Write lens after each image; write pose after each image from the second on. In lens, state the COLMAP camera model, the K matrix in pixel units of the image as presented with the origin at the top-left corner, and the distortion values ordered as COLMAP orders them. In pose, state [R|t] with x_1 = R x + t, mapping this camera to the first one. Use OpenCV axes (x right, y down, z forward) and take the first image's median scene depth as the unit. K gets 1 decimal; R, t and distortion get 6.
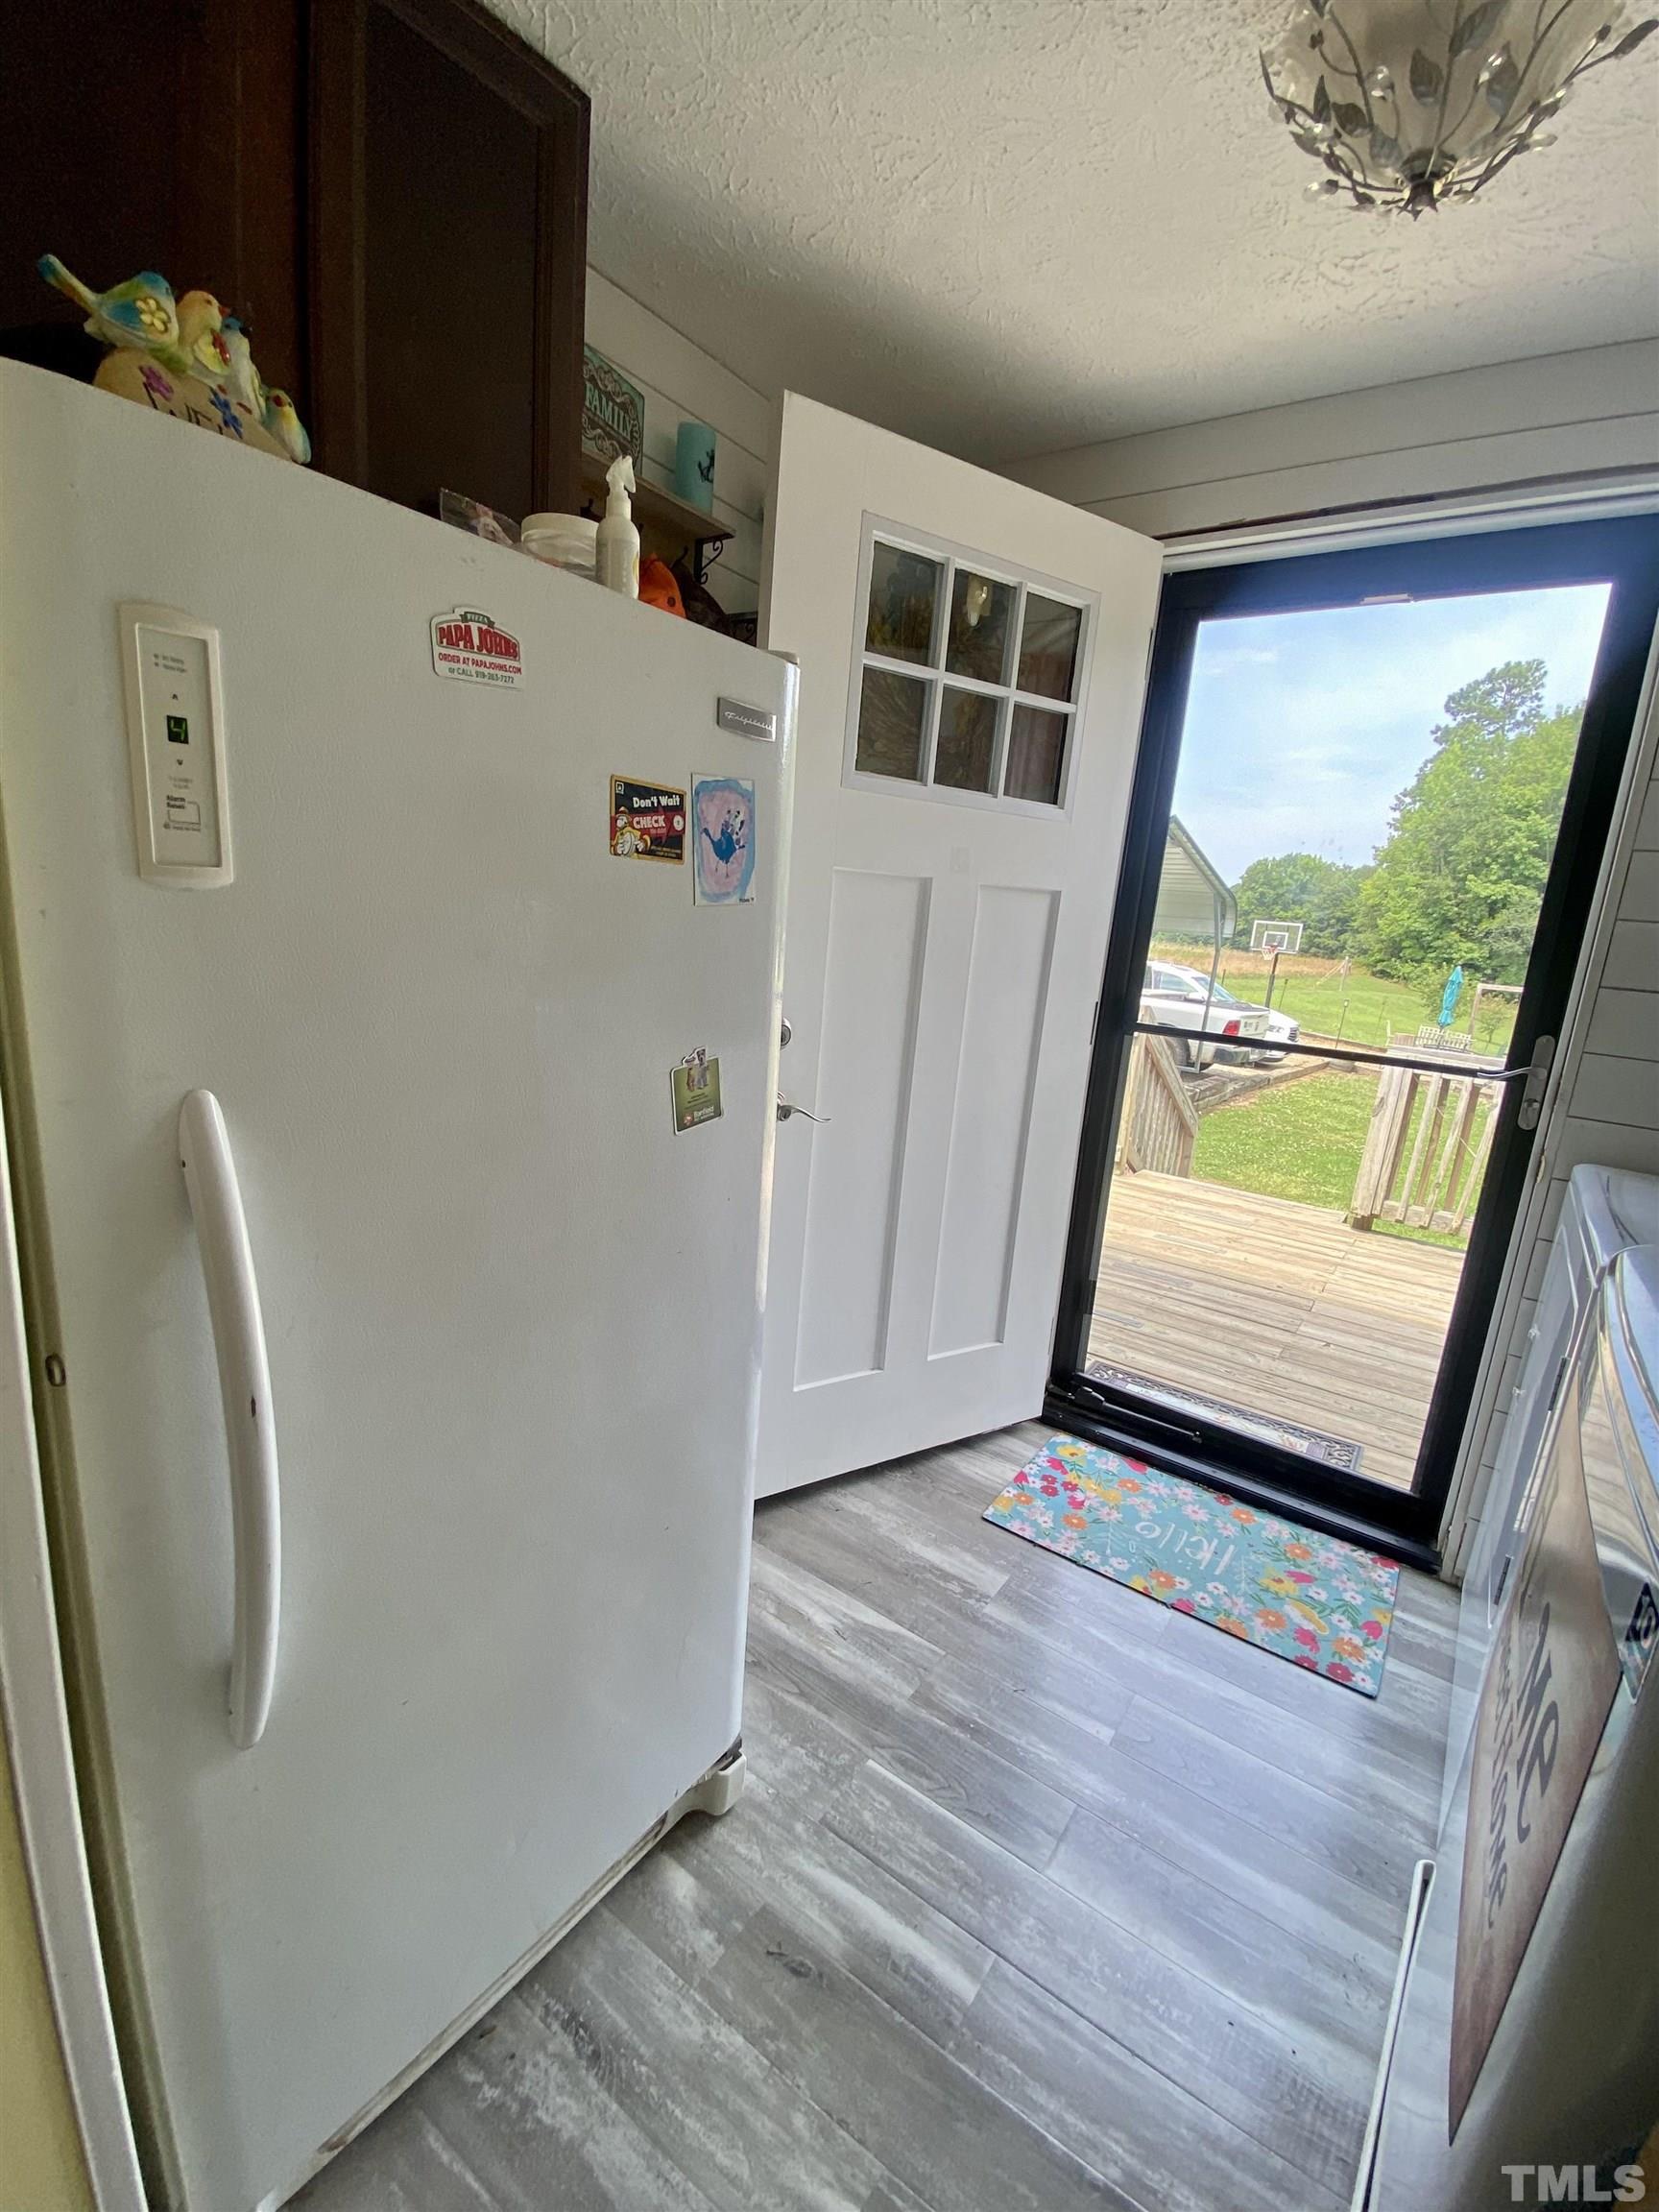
lens RADIAL K [[920.3, 0, 829.5], [0, 920.3, 1106.0], [0, 0, 1]] dist [0.011797, -0.020921]
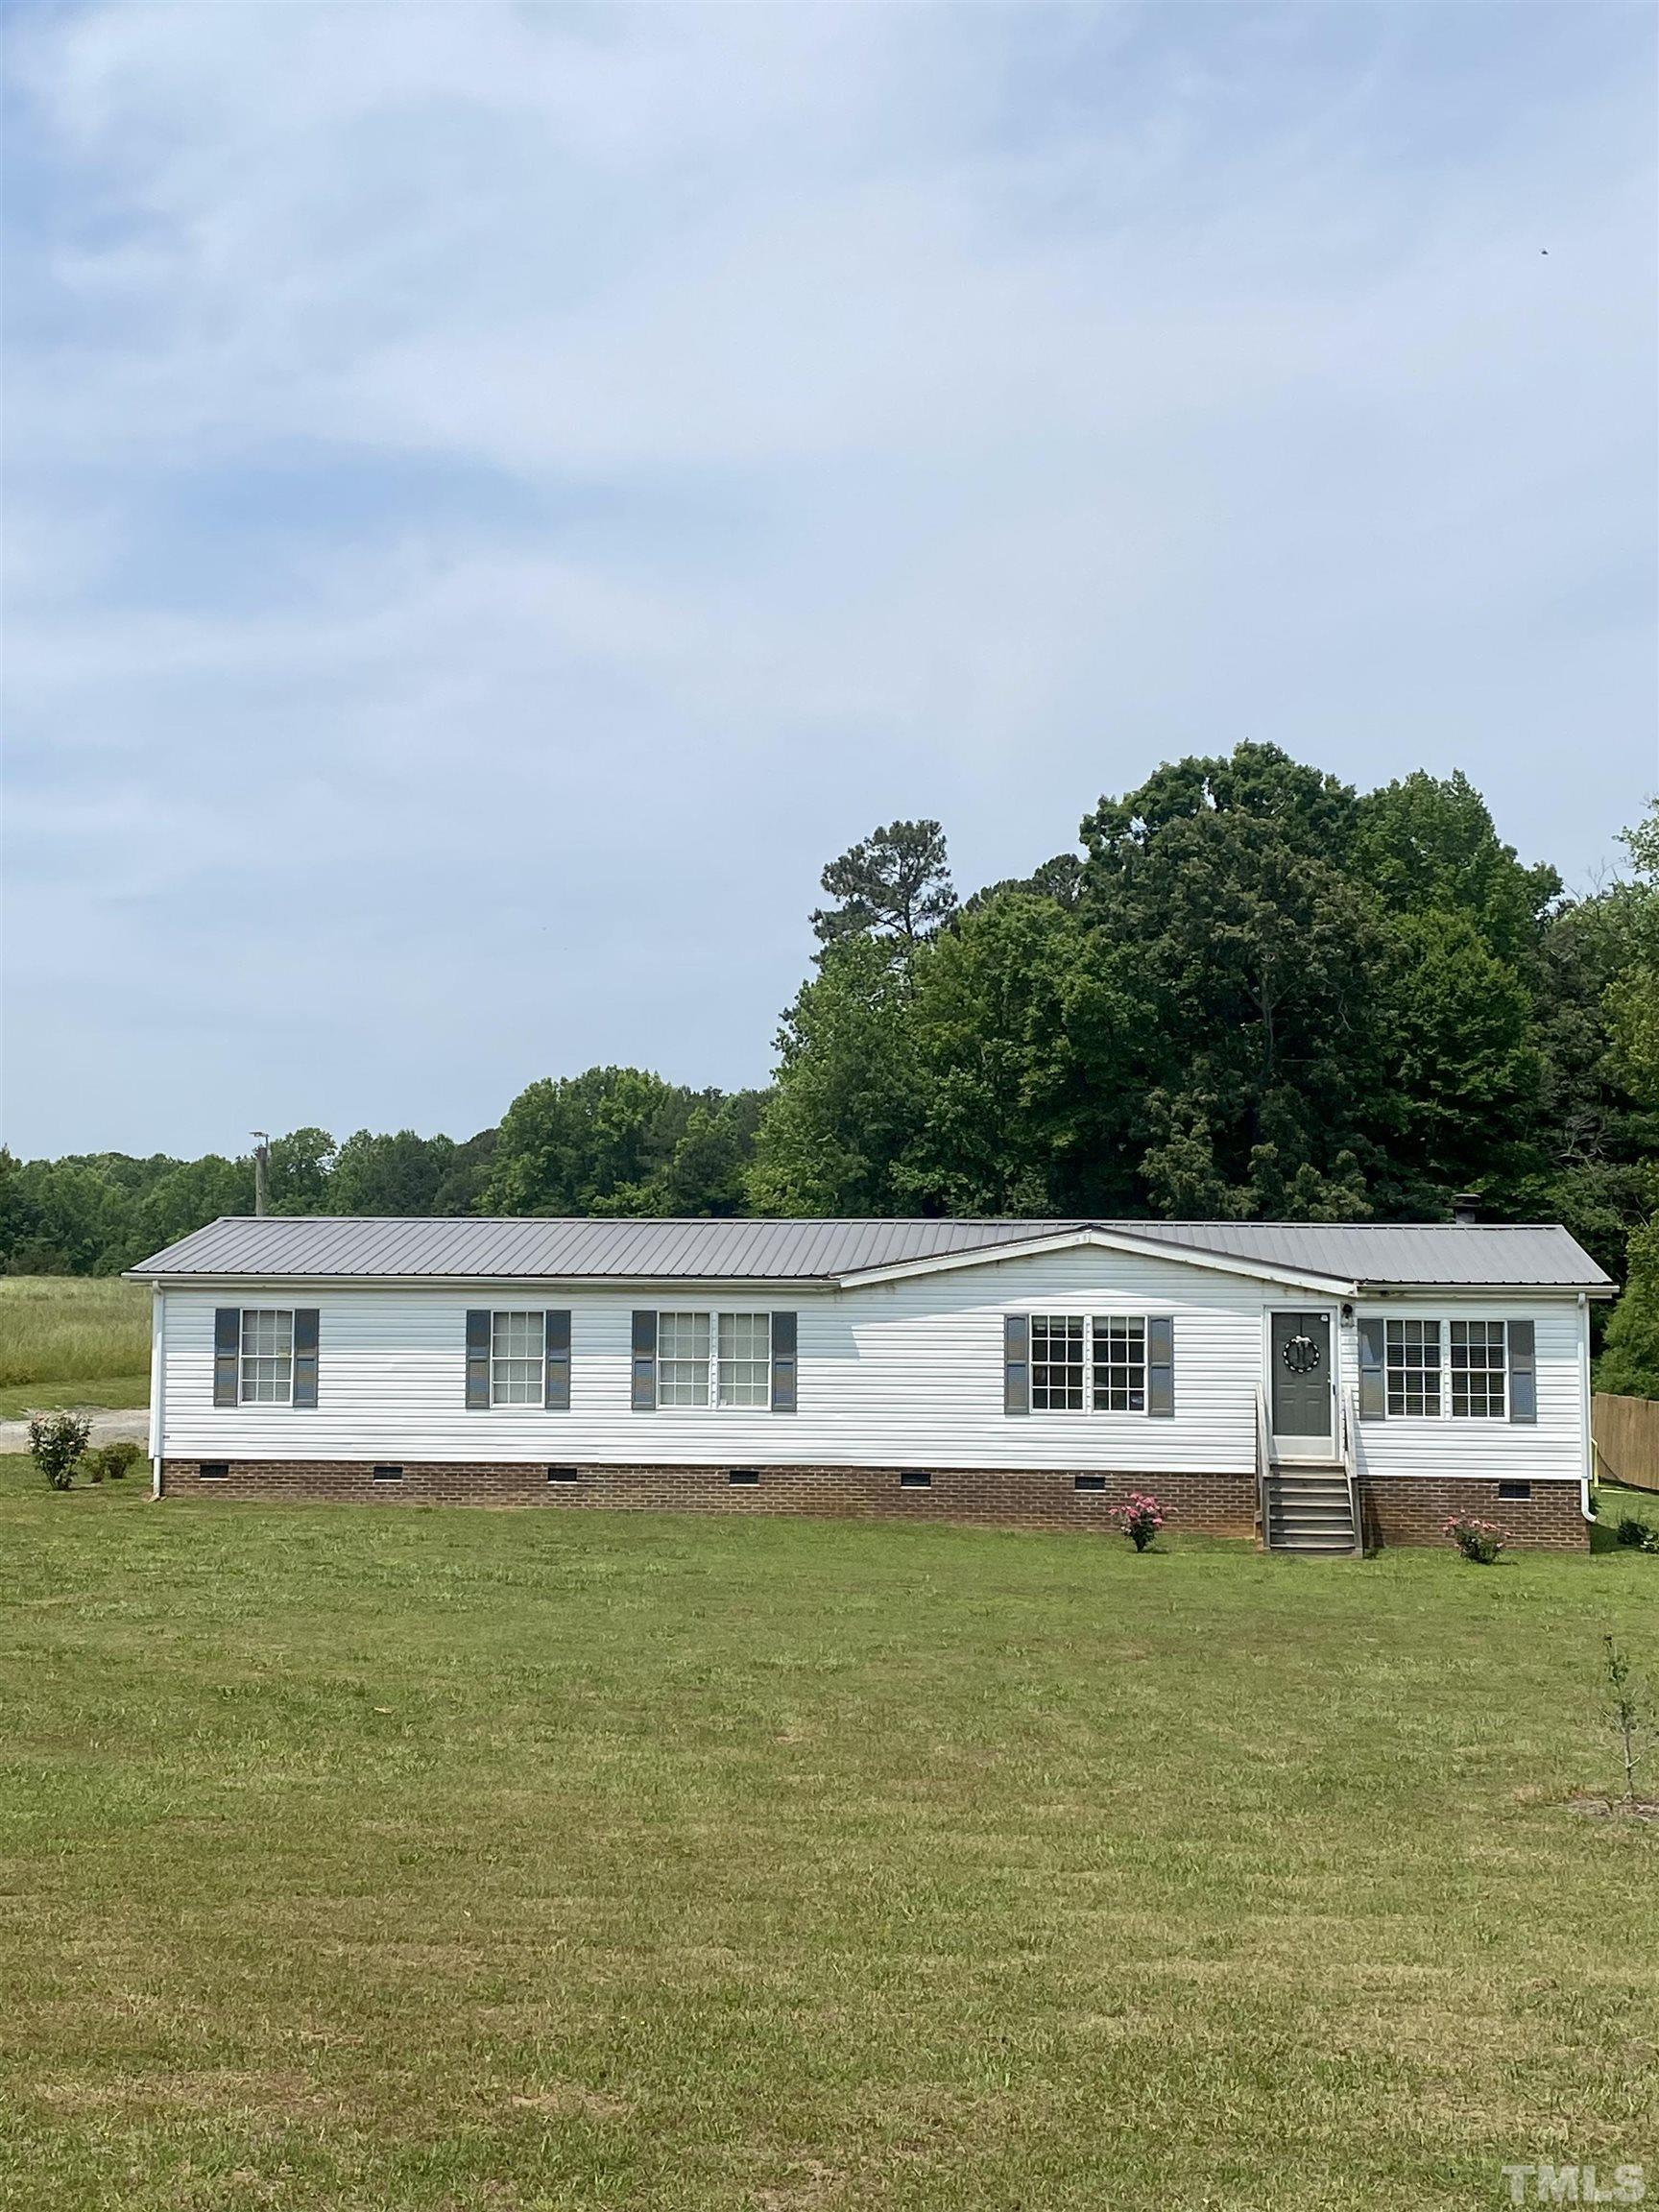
lens RADIAL K [[2922.3, 0, 826.2], [0, 2922.3, 1108.0], [0, 0, 1]] dist [0.214334, -0.850960]
pose [[0.856641, -0.043424, 0.514083, -0.145107], [0.163824, 0.967775, -0.191240, 0.038068], [-0.489212, 0.248043, 0.836150, -0.254746]]
